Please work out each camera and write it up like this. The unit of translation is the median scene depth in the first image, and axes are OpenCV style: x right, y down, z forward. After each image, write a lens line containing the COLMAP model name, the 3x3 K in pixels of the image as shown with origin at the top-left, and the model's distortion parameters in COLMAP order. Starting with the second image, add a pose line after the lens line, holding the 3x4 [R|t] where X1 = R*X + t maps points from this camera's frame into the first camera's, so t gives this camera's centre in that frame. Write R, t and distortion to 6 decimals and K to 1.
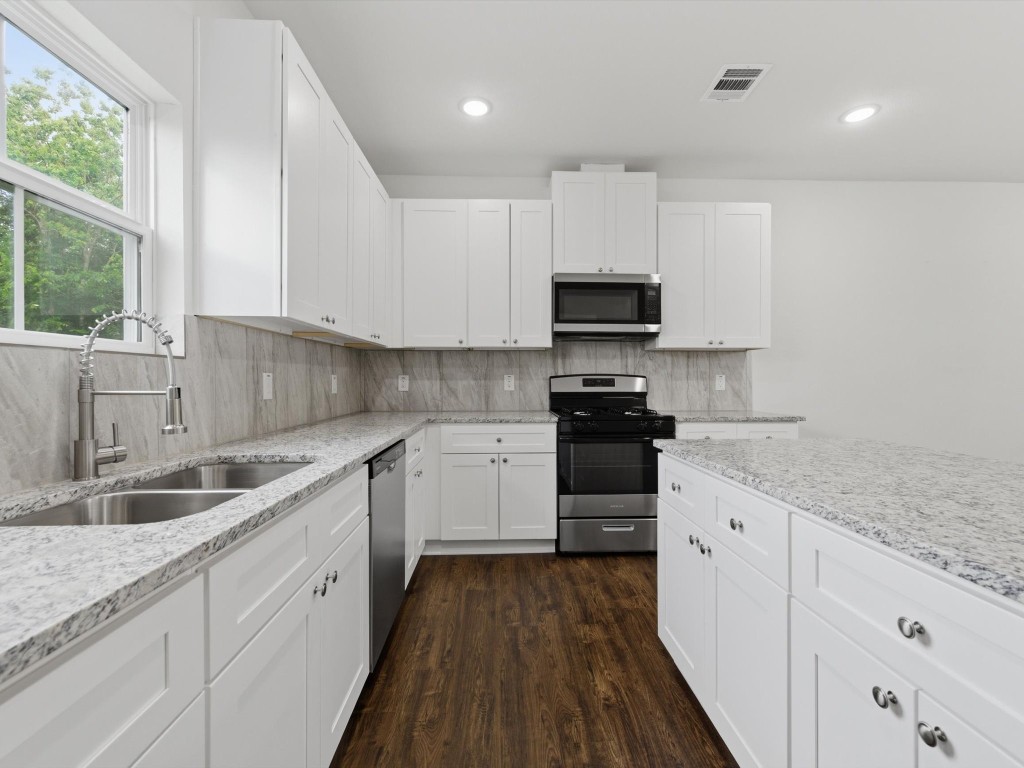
lens RADIAL K [[452.6, 0, 512.0], [0, 452.6, 384.0], [0, 0, 1]] dist [0.003586, -0.000566]
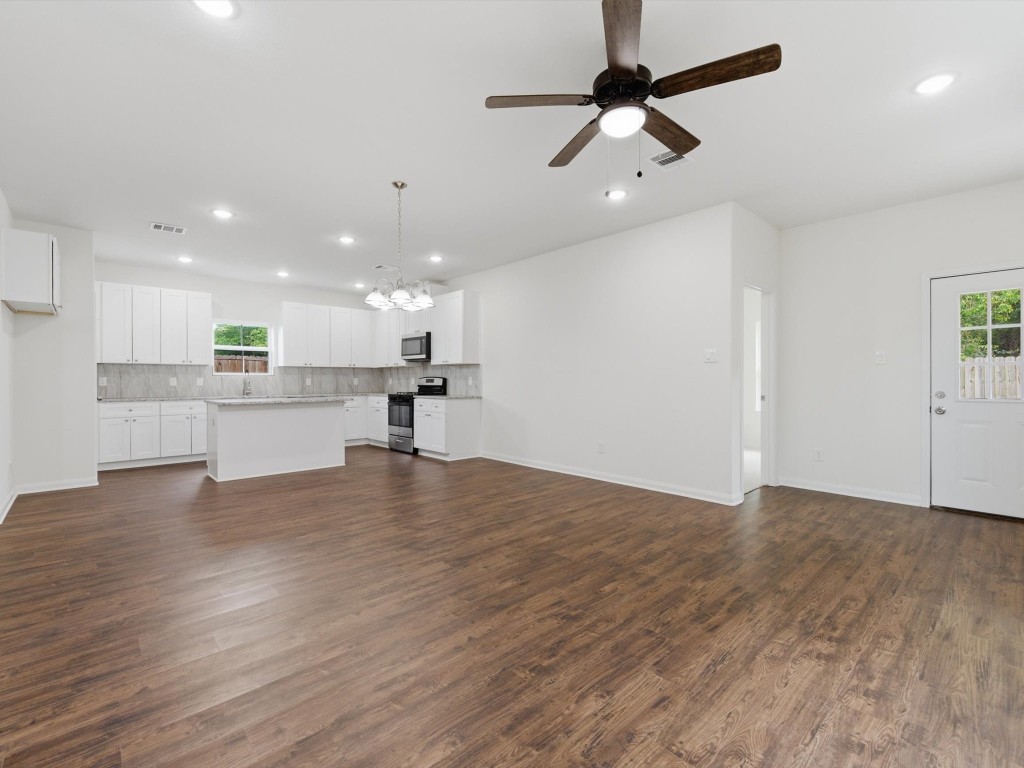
lens RADIAL K [[452.6, 0, 512.0], [0, 452.6, 384.0], [0, 0, 1]] dist [0.003586, -0.000566]
pose [[0.664502, 0.004607, -0.747272, 2.052136], [-0.004656, 0.999987, 0.002024, 0.005767], [0.747272, 0.002134, 0.664515, -0.143919]]
